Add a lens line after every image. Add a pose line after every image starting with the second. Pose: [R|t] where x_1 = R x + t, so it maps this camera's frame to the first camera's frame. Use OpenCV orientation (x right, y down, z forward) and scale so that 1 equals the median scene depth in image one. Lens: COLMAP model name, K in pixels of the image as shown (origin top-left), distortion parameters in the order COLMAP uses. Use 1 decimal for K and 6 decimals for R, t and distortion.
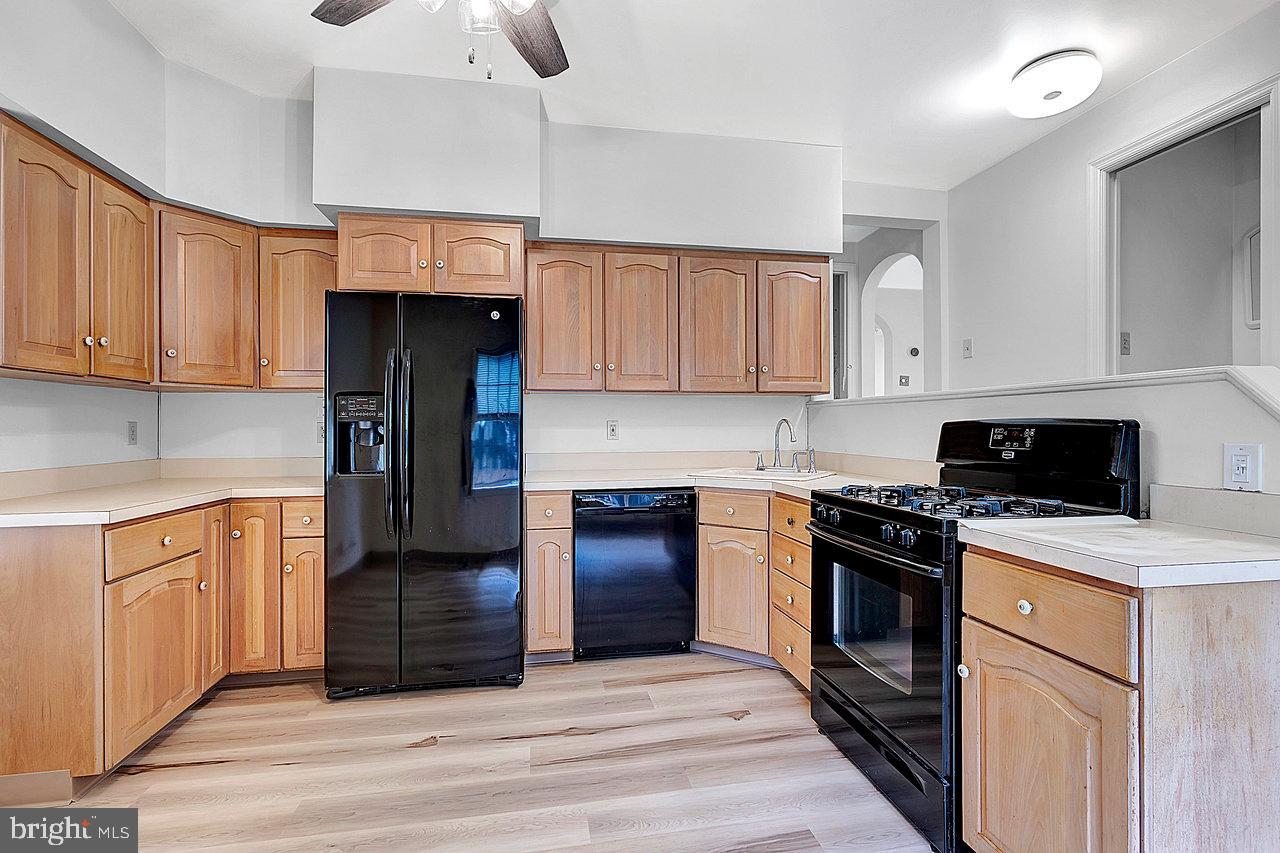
lens RADIAL K [[589.4, 0, 640.5], [0, 589.4, 430.2], [0, 0, 1]] dist [-0.003831, 0.001092]
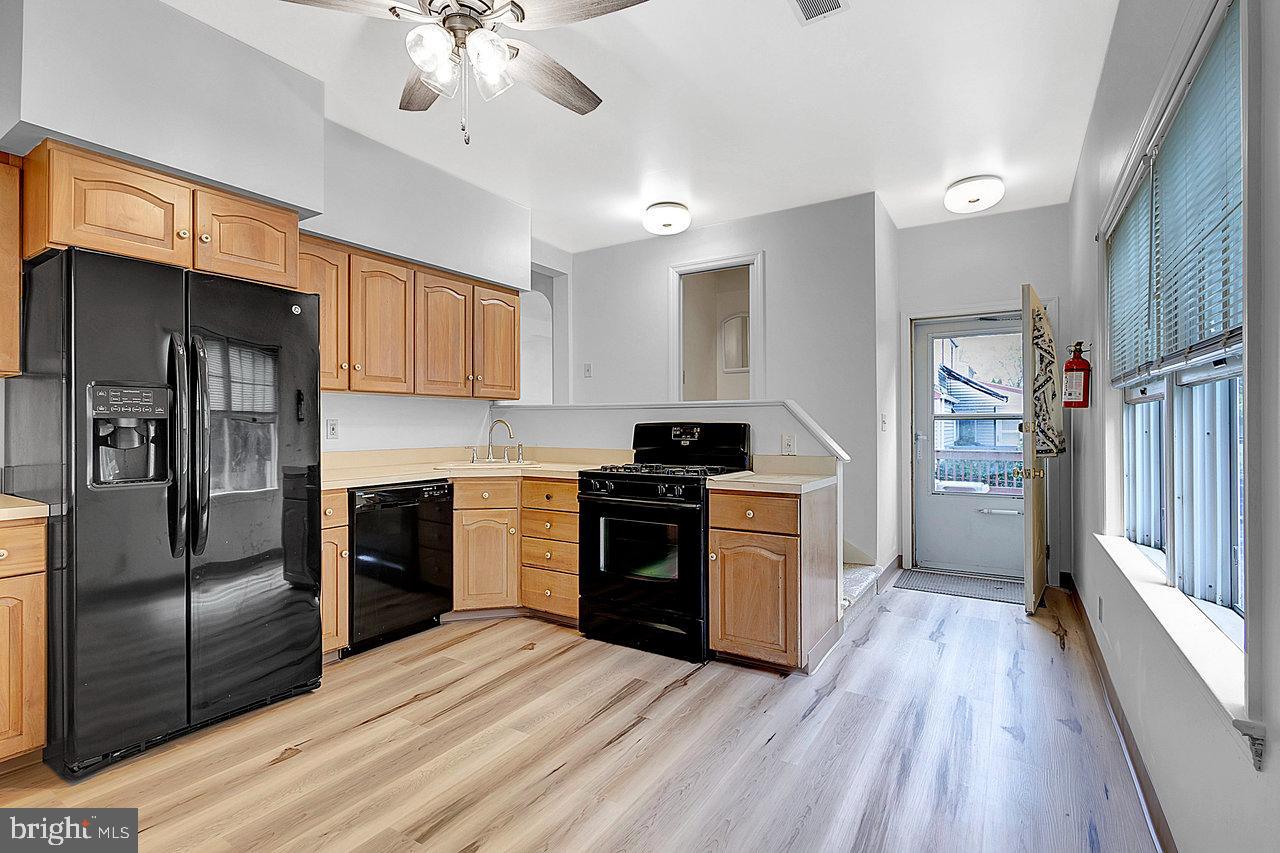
lens RADIAL K [[589.4, 0, 643.6], [0, 589.4, 424.6], [0, 0, 1]] dist [-0.003831, 0.001092]
pose [[0.677181, 0.004538, 0.735802, -0.570576], [0.001126, 0.999973, -0.007203, 0.000438], [-0.735815, 0.005707, 0.677158, -0.067783]]
